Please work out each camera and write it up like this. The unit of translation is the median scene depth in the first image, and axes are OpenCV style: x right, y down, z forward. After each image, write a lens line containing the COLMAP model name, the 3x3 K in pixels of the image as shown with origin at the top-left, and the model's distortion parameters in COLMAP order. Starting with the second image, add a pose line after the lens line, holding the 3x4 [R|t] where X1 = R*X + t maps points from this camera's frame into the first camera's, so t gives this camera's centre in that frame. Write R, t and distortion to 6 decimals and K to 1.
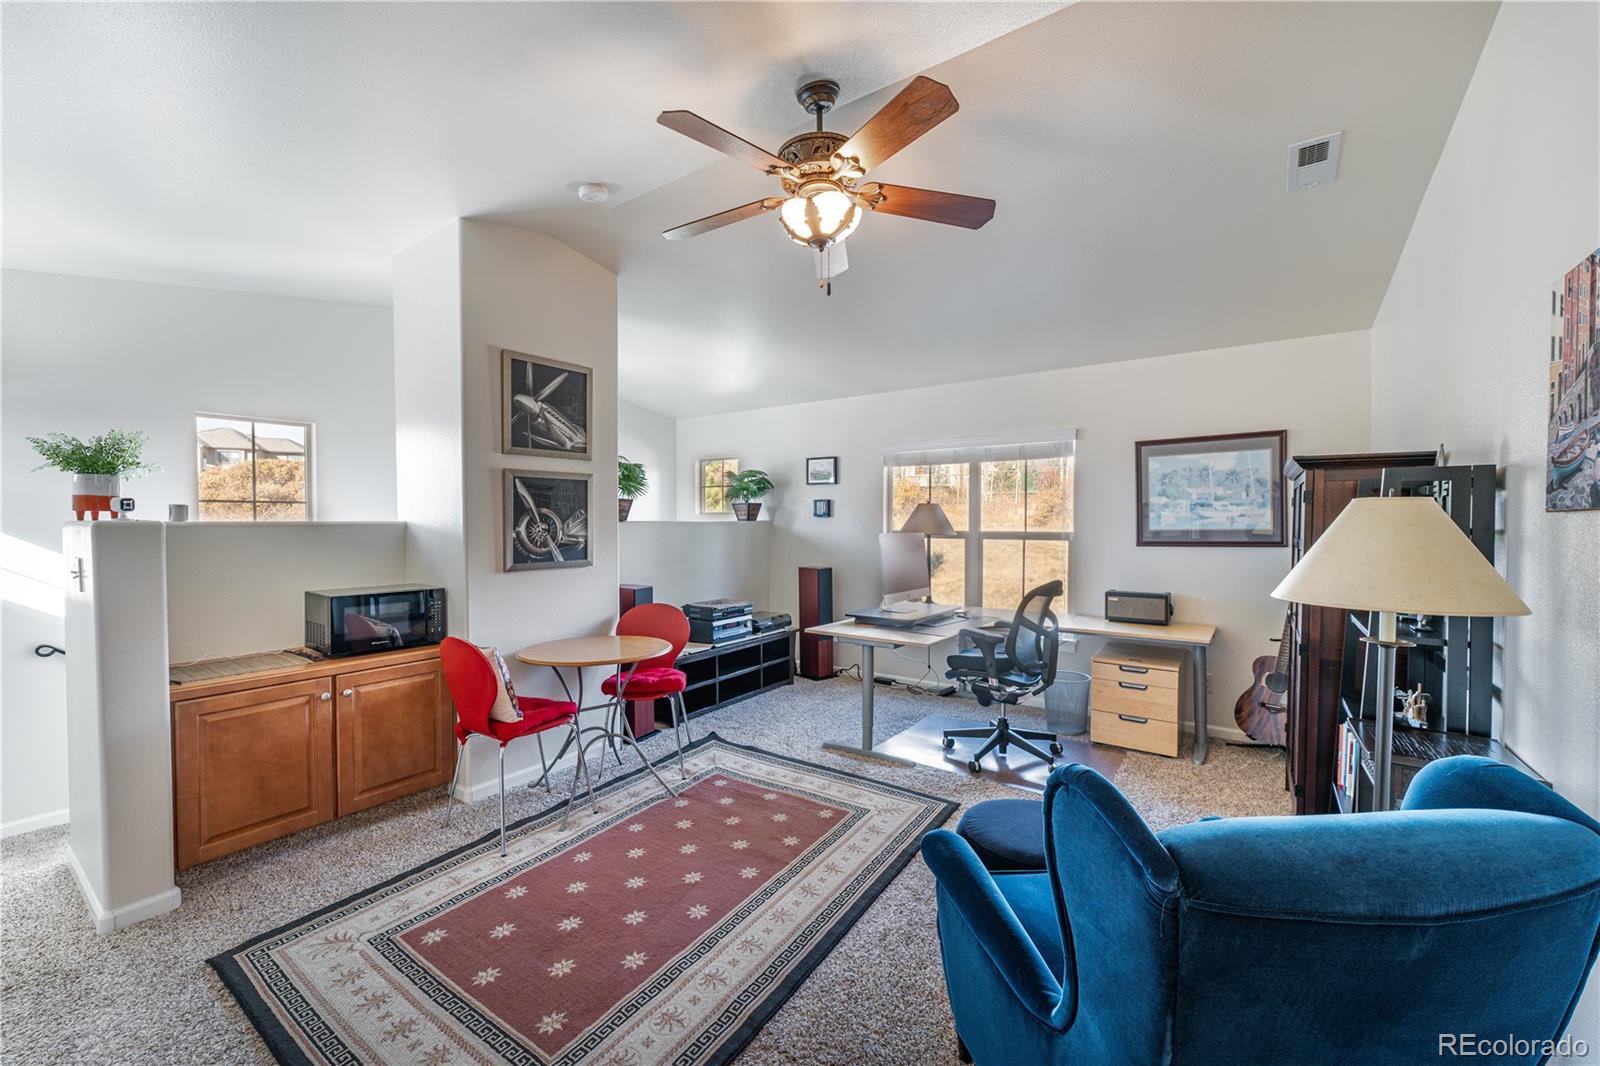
lens RADIAL K [[634.1, 0, 793.0], [0, 634.1, 526.7], [0, 0, 1]] dist [0.000440, -0.000486]
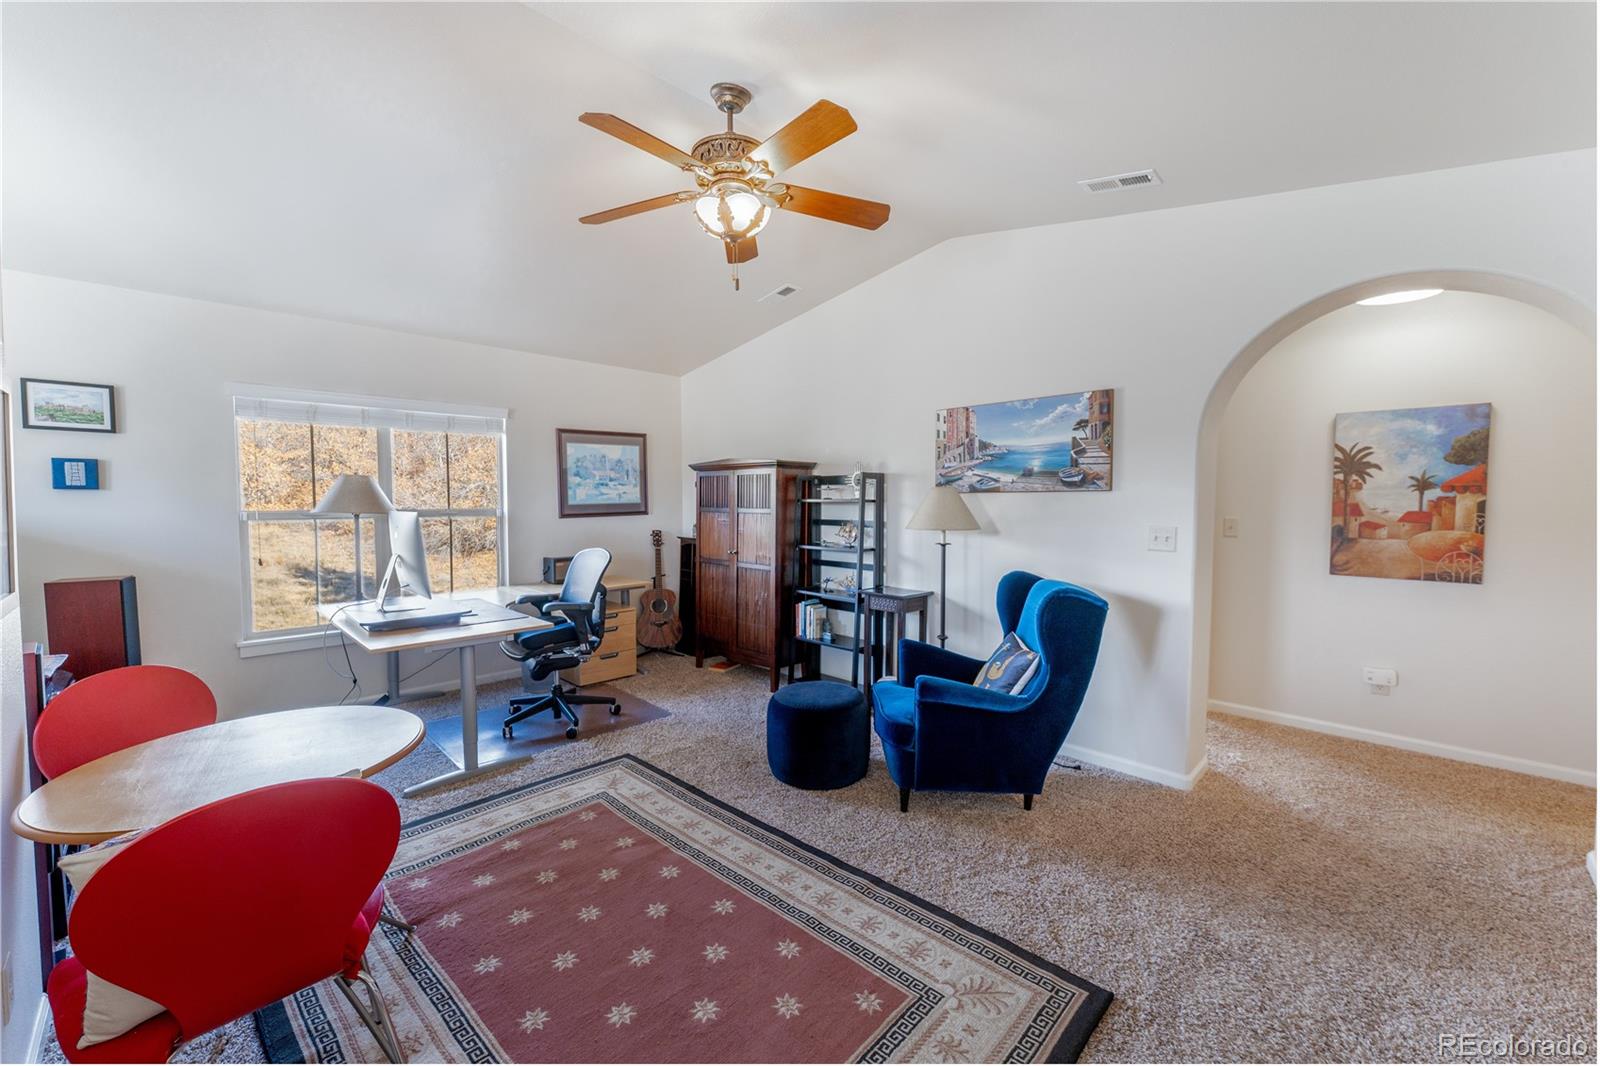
lens RADIAL K [[634.1, 0, 793.0], [0, 634.1, 526.7], [0, 0, 1]] dist [0.000440, -0.000486]
pose [[0.167073, -0.046030, 0.984870, -0.697093], [0.009218, 0.998939, 0.045124, -0.003449], [-0.985901, 0.001540, 0.167320, 0.492386]]
